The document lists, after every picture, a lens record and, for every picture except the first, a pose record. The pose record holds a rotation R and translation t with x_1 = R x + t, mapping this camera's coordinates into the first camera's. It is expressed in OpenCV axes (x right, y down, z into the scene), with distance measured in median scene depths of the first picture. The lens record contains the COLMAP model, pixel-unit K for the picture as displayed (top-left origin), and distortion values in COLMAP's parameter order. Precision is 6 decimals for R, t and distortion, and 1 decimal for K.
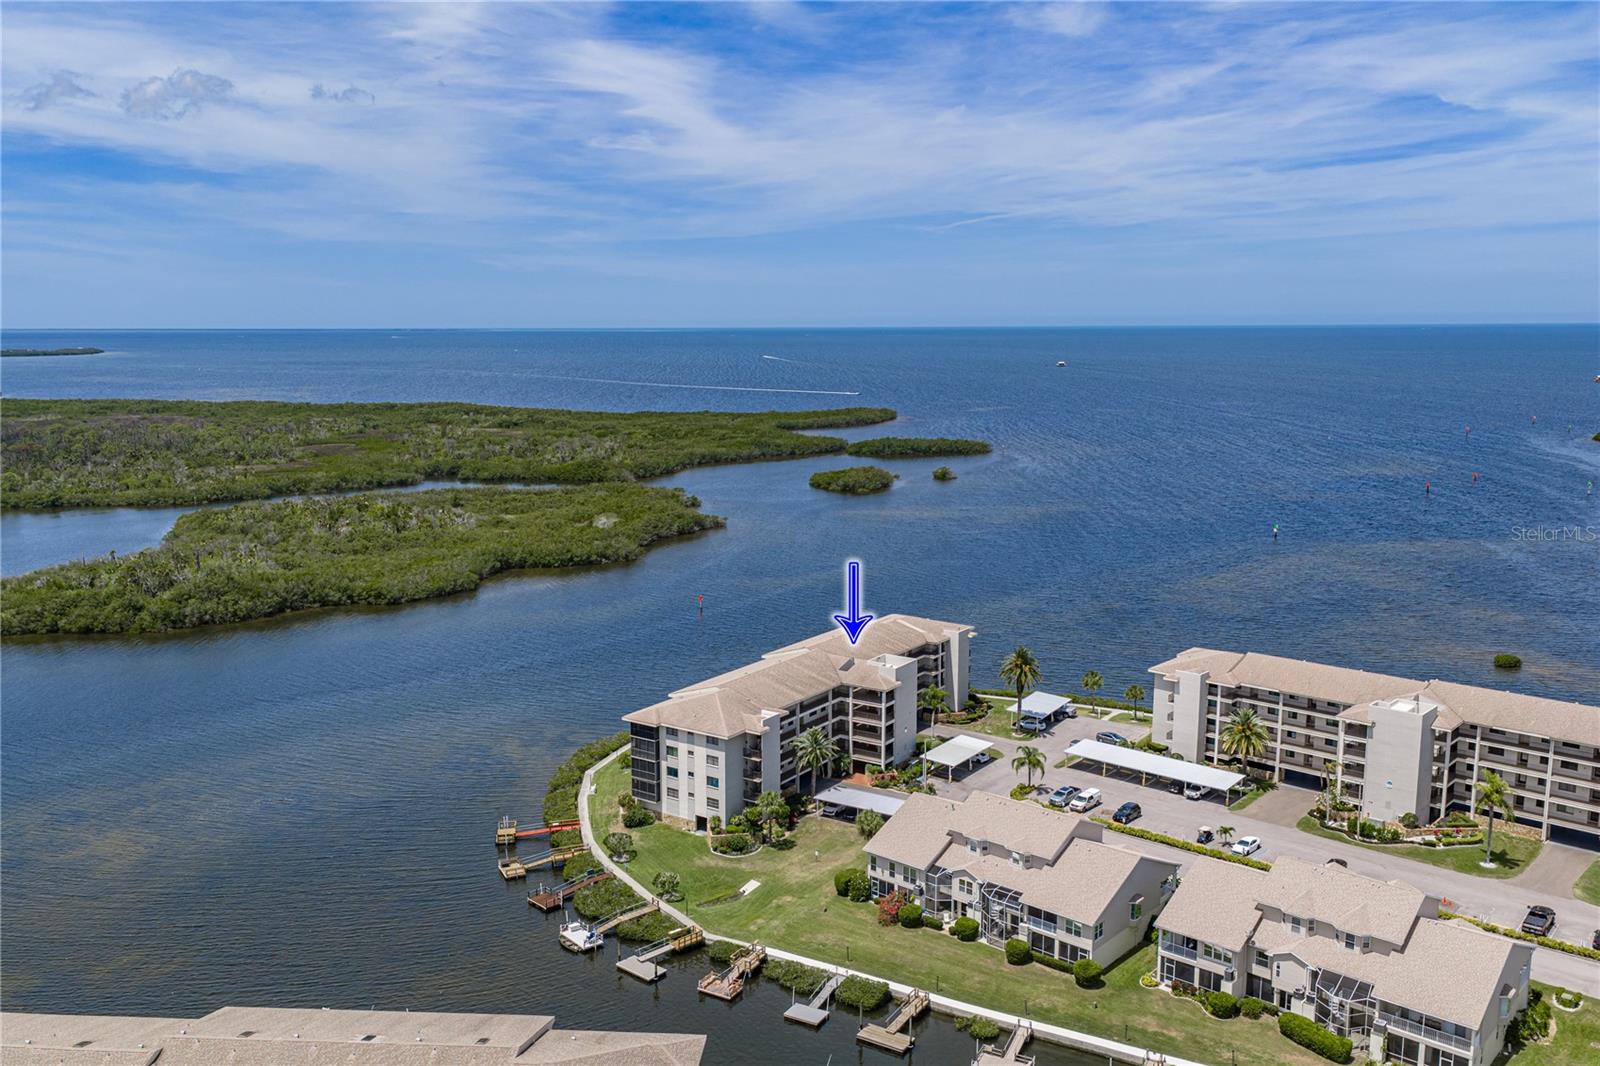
lens RADIAL K [[1328.3, 0, 796.2], [0, 1328.3, 548.1], [0, 0, 1]] dist [0.030661, -0.005550]
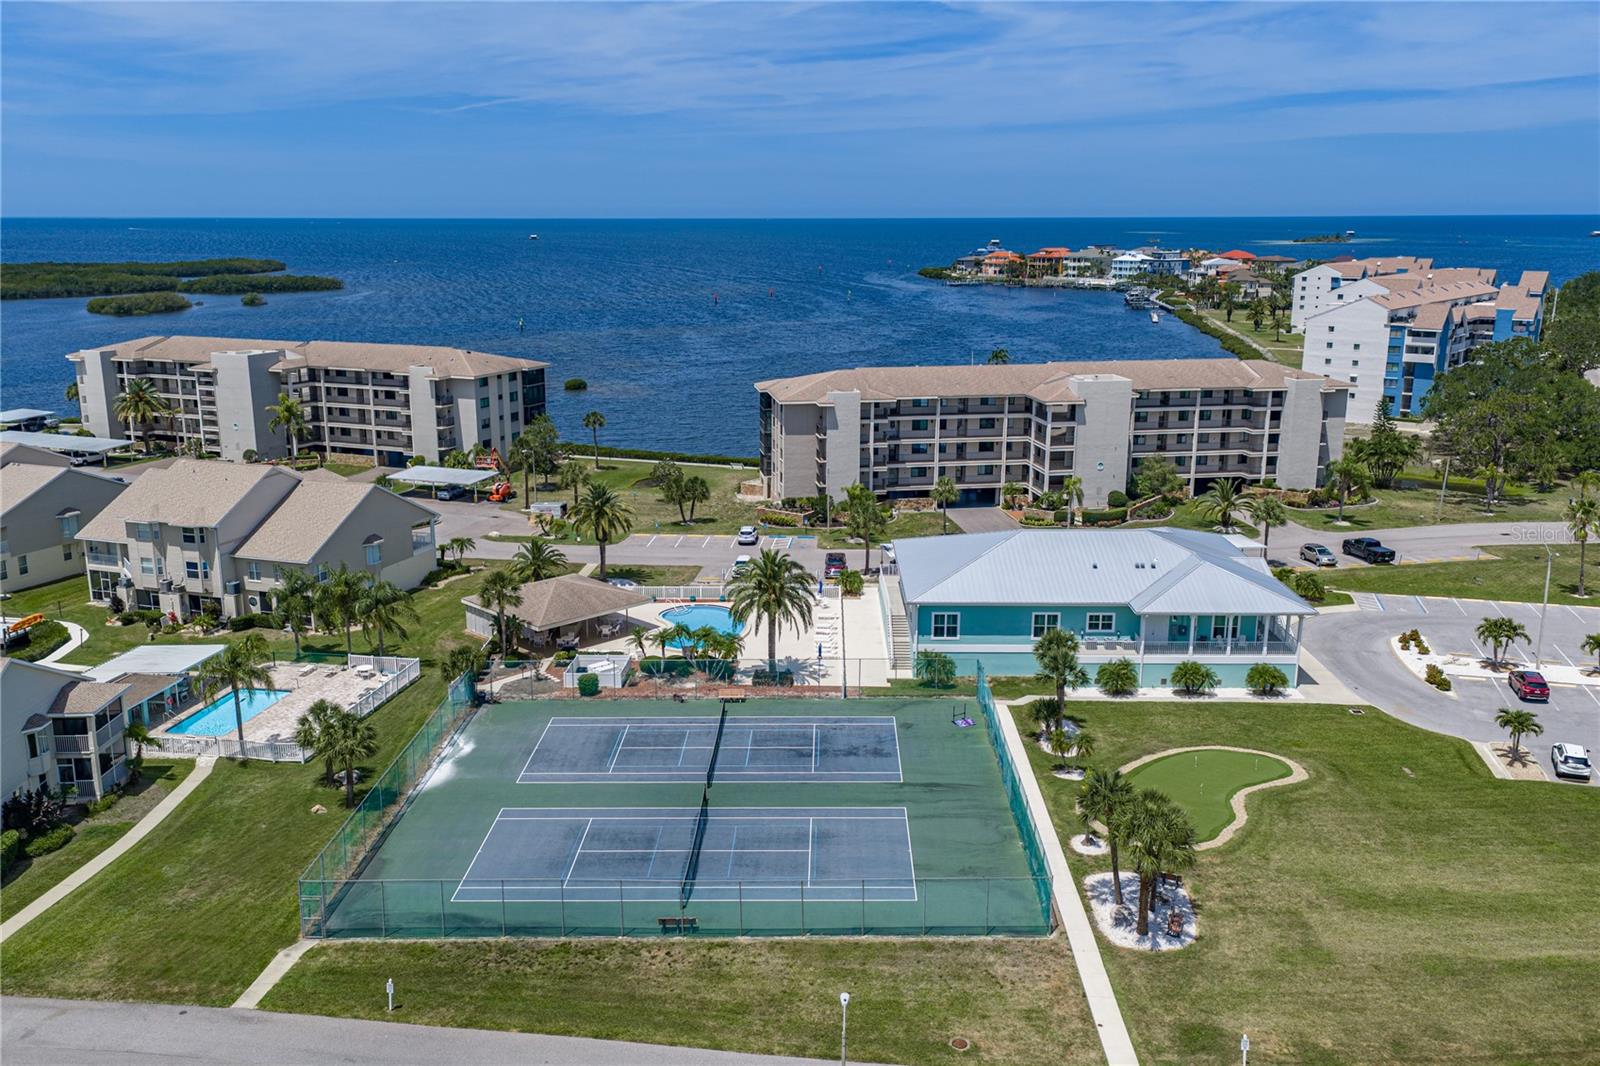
lens RADIAL K [[1328.3, 0, 796.9], [0, 1328.3, 594.8], [0, 0, 1]] dist [0.030661, -0.005550]
pose [[0.942771, -0.089868, 0.321103, 0.062045], [0.054367, 0.991538, 0.117881, 0.025197], [-0.328980, -0.093677, 0.939679, -0.019857]]
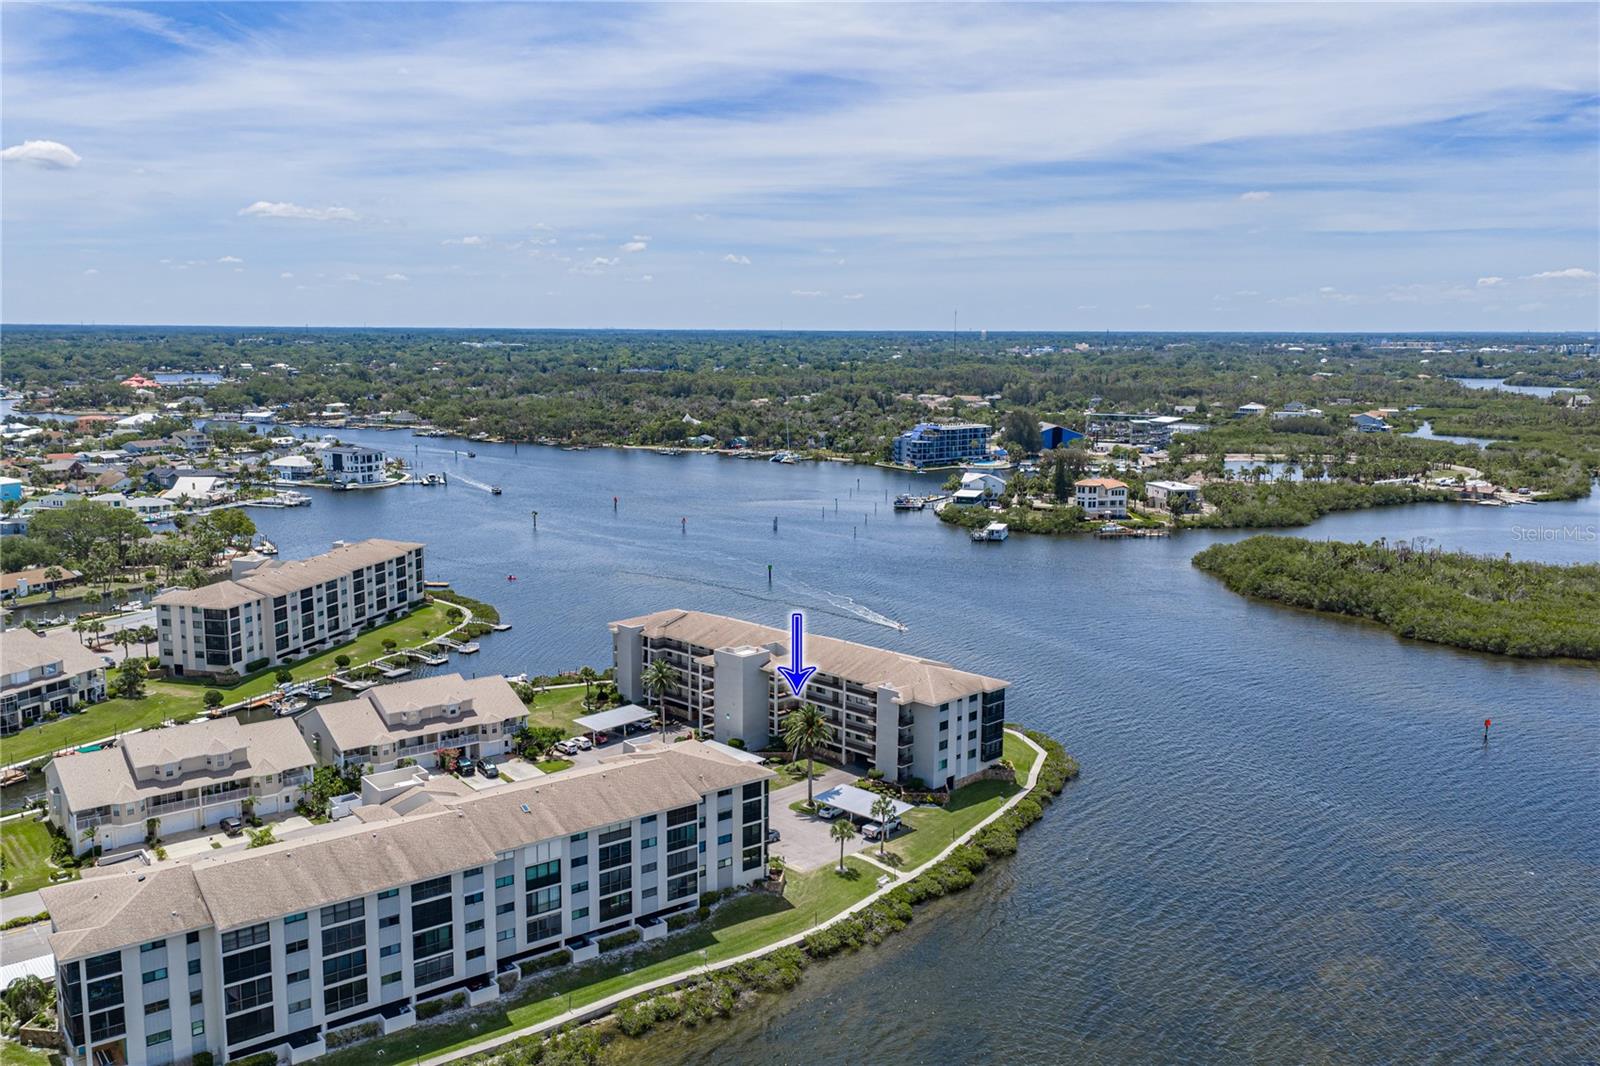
lens RADIAL K [[1328.3, 0, 798.3], [0, 1328.3, 548.5], [0, 0, 1]] dist [0.030661, -0.005550]
pose [[-0.171234, 0.165845, -0.971172, 0.147212], [-0.170093, 0.965953, 0.194944, -0.028164], [0.970437, 0.198571, -0.137195, 0.161245]]
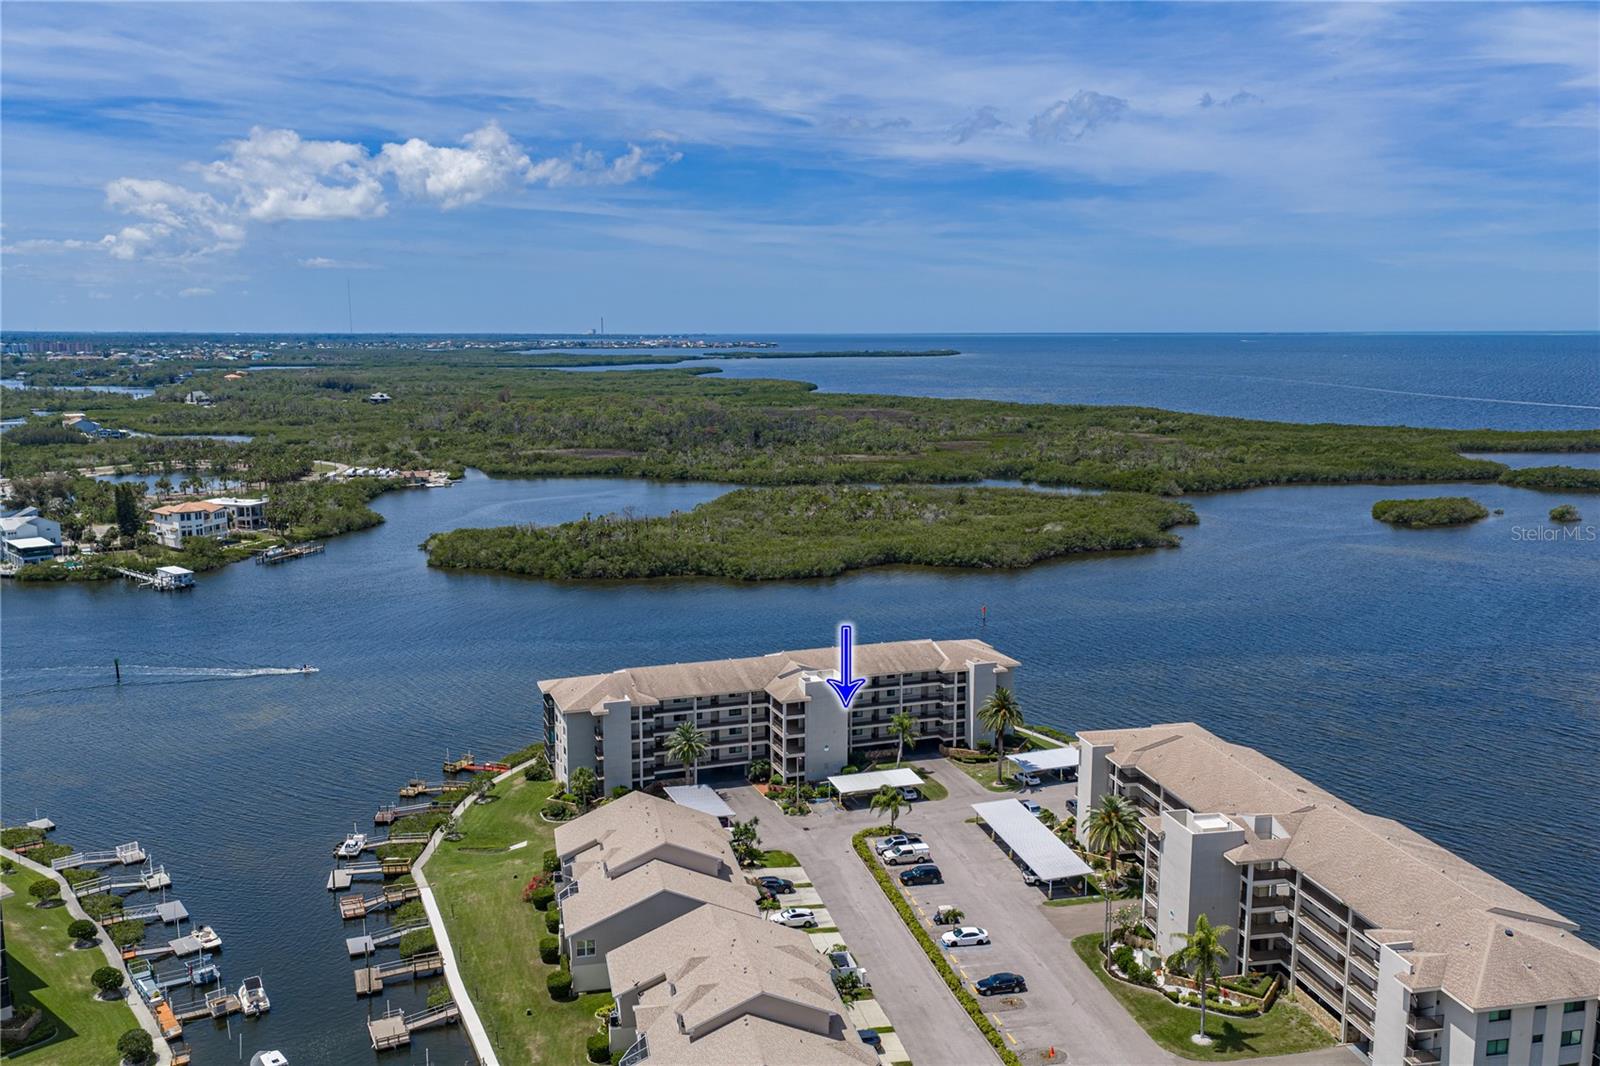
lens RADIAL K [[1328.3, 0, 801.2], [0, 1328.3, 548.4], [0, 0, 1]] dist [0.030661, -0.005550]
pose [[0.810148, 0.098513, -0.577889, 0.085049], [-0.099813, 0.994565, 0.029616, -0.005001], [0.577666, 0.033687, 0.815578, 0.025970]]
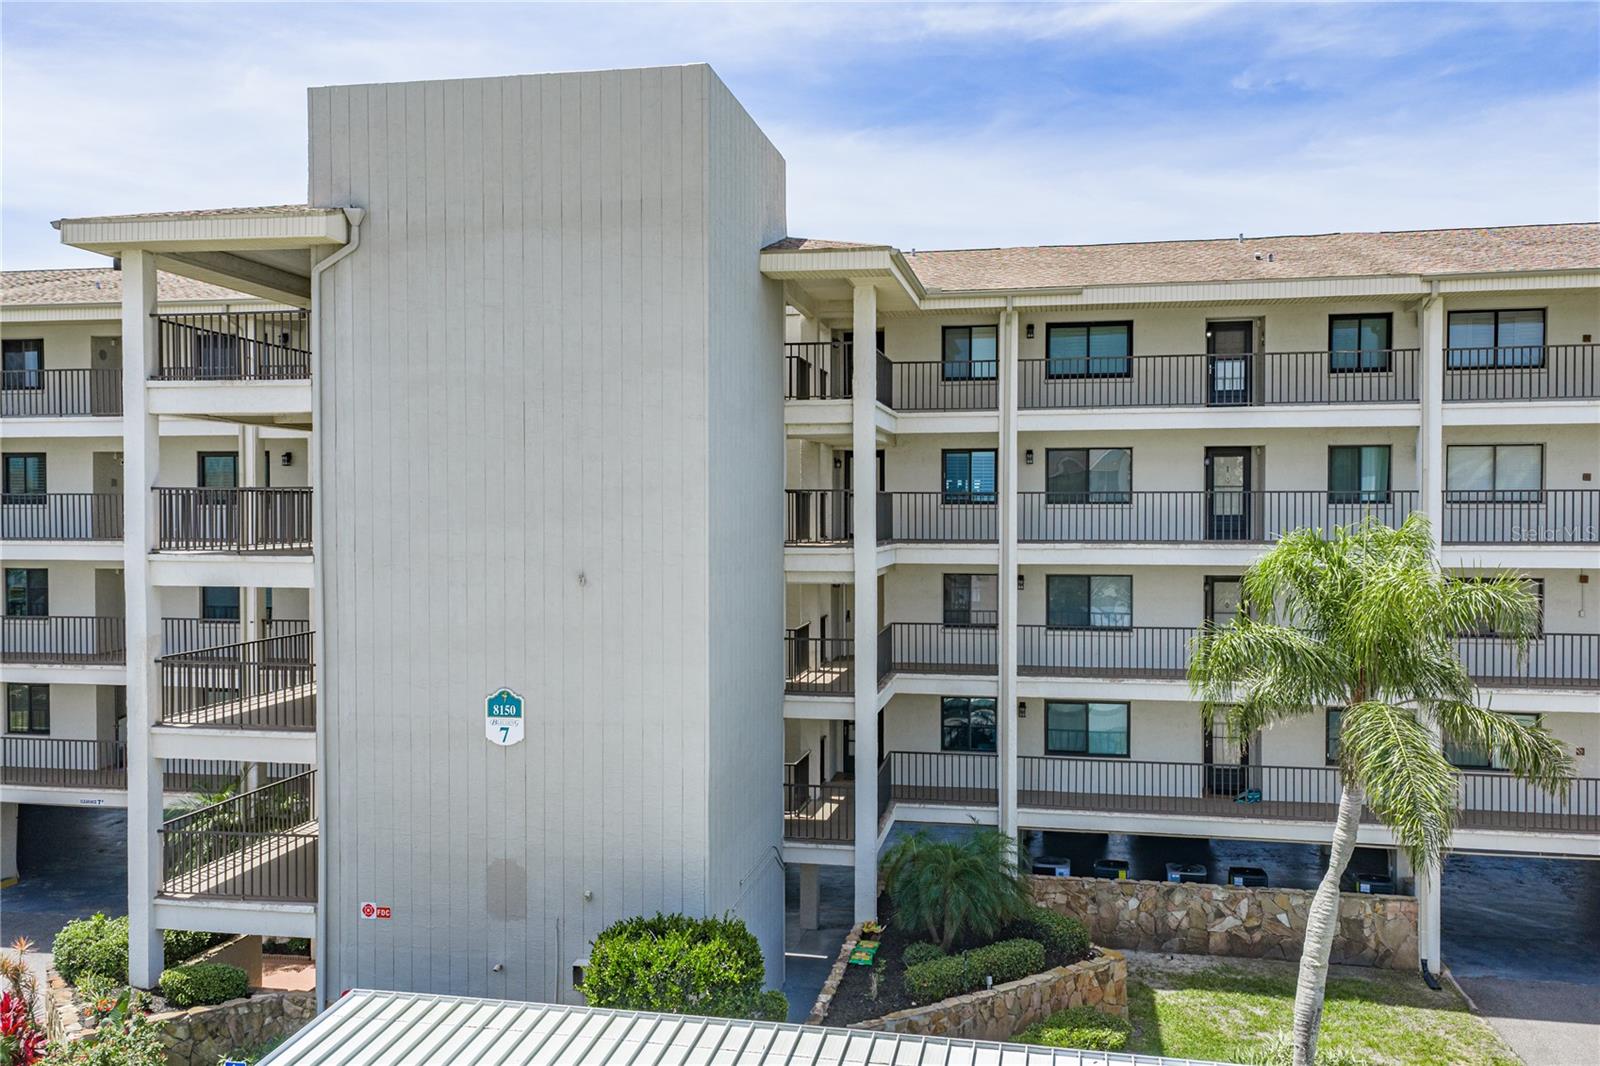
lens RADIAL K [[1328.3, 0, 774.6], [0, 1328.3, 537.3], [0, 0, 1]] dist [0.030661, -0.005550]
pose [[0.392603, 0.022375, -0.919436, 0.025908], [-0.155354, 0.986952, -0.042319, 0.017026], [0.906492, 0.159453, 0.390957, 0.134385]]
